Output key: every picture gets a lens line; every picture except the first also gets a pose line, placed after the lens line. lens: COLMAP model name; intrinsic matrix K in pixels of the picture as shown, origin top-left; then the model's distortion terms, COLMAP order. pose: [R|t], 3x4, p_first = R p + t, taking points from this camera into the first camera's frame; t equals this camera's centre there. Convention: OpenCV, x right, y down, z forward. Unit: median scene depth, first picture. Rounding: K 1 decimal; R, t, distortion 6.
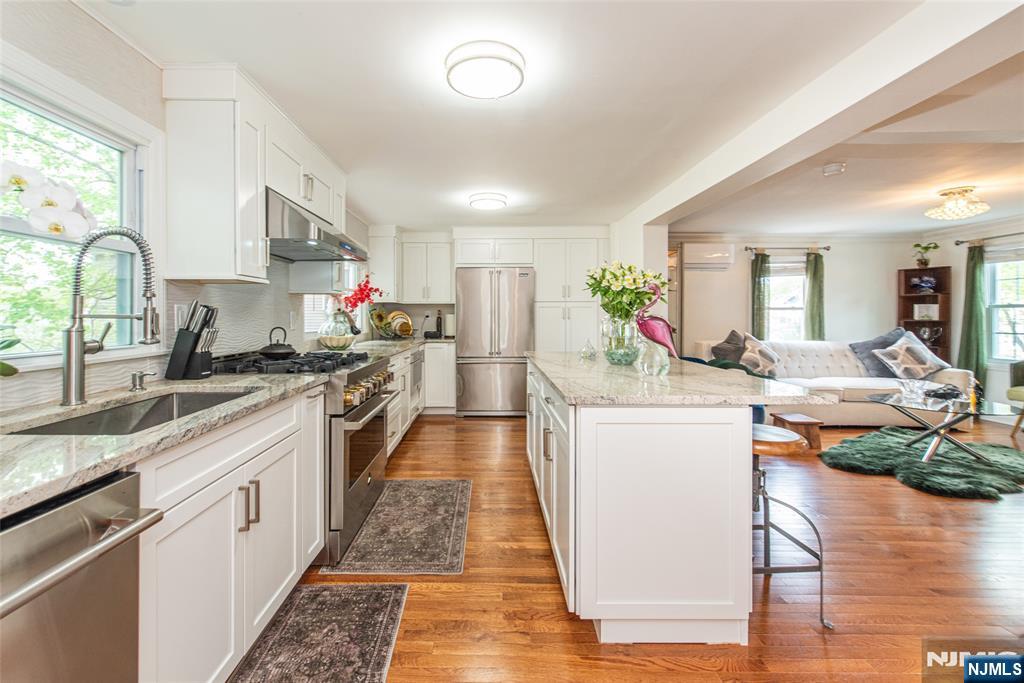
lens RADIAL K [[412.2, 0, 508.9], [0, 412.2, 315.7], [0, 0, 1]] dist [-0.000236, -0.000036]
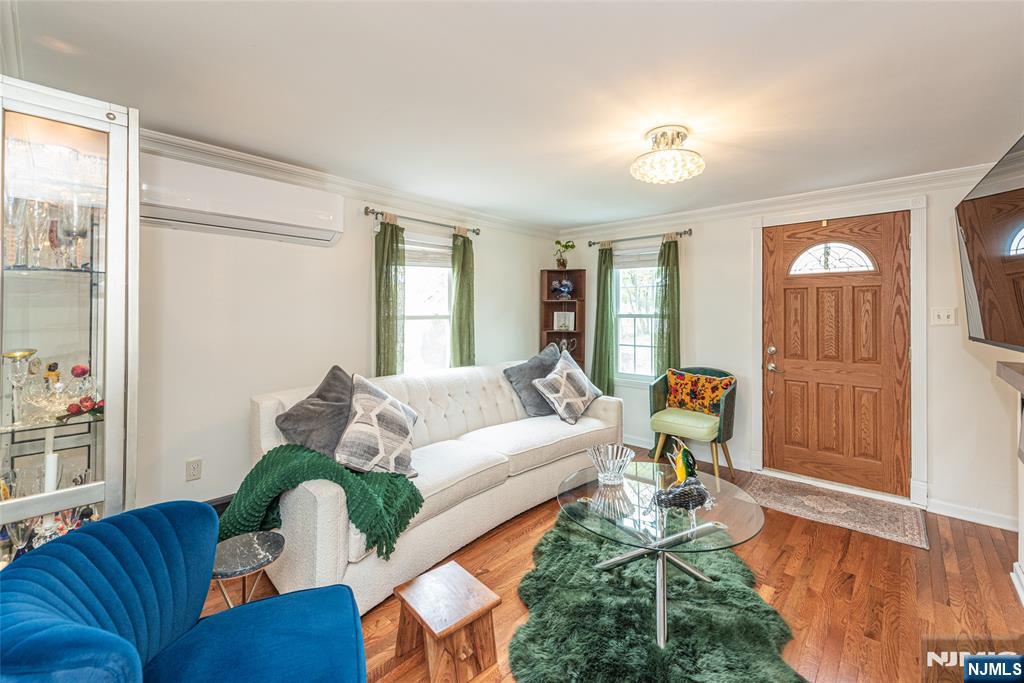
lens RADIAL K [[412.2, 0, 508.9], [0, 412.2, 315.7], [0, 0, 1]] dist [-0.000236, -0.000036]
pose [[0.702814, -0.004034, 0.711362, 0.325879], [-0.003400, 0.999953, 0.009029, -0.028043], [-0.711366, -0.008765, 0.702767, 0.488680]]
